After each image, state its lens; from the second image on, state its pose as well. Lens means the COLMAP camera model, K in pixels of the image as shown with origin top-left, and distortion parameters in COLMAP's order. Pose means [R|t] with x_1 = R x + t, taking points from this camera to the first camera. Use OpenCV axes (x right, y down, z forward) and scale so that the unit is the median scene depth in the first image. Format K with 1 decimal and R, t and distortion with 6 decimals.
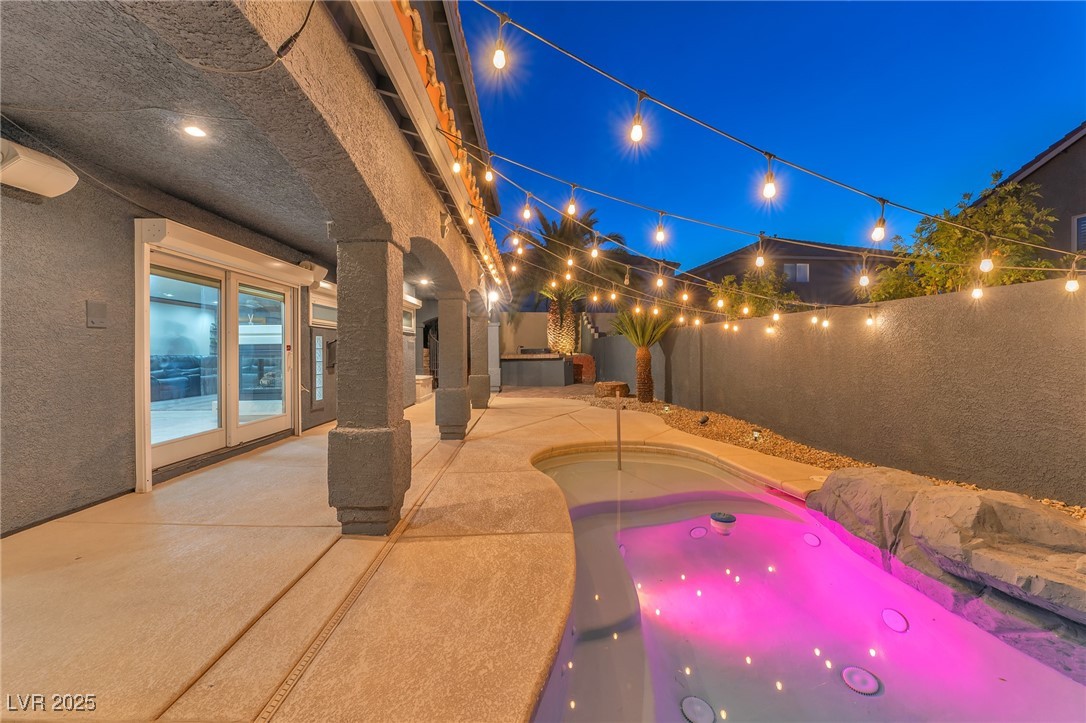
lens RADIAL K [[441.0, 0, 538.3], [0, 441.0, 357.4], [0, 0, 1]] dist [0.000586, 0.000143]
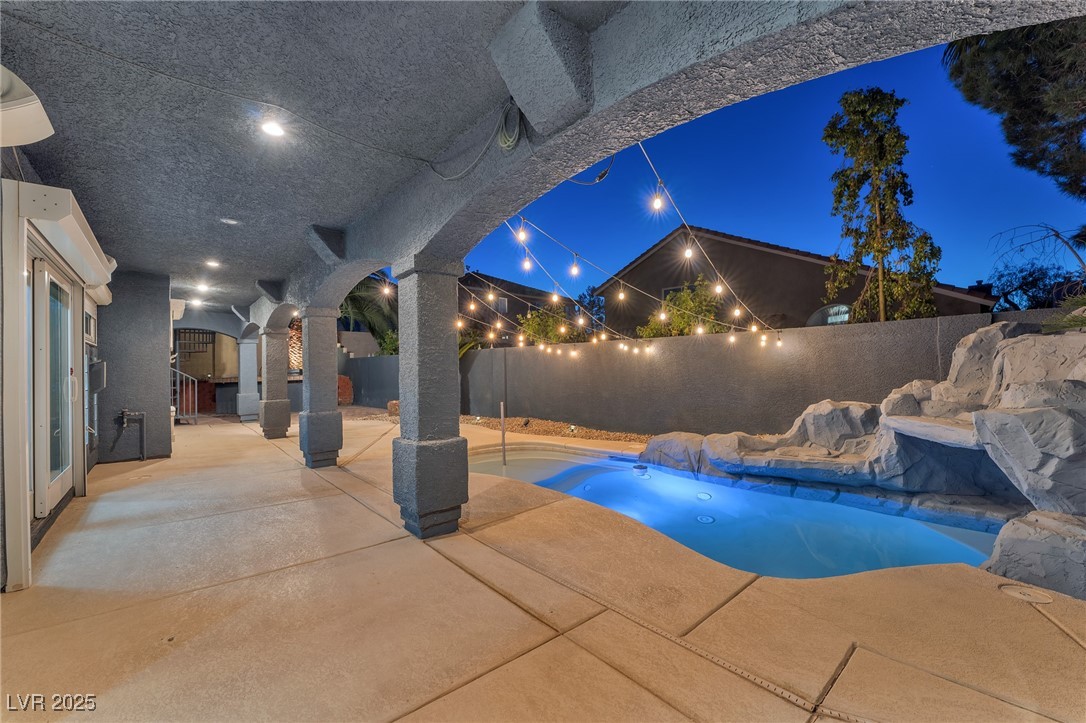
lens RADIAL K [[441.0, 0, 538.3], [0, 441.0, 357.4], [0, 0, 1]] dist [0.000586, 0.000143]
pose [[0.770137, 0.003490, 0.637869, -0.912710], [0.023804, 0.999131, -0.034206, -0.005824], [-0.637434, 0.041527, 0.769385, -0.042212]]
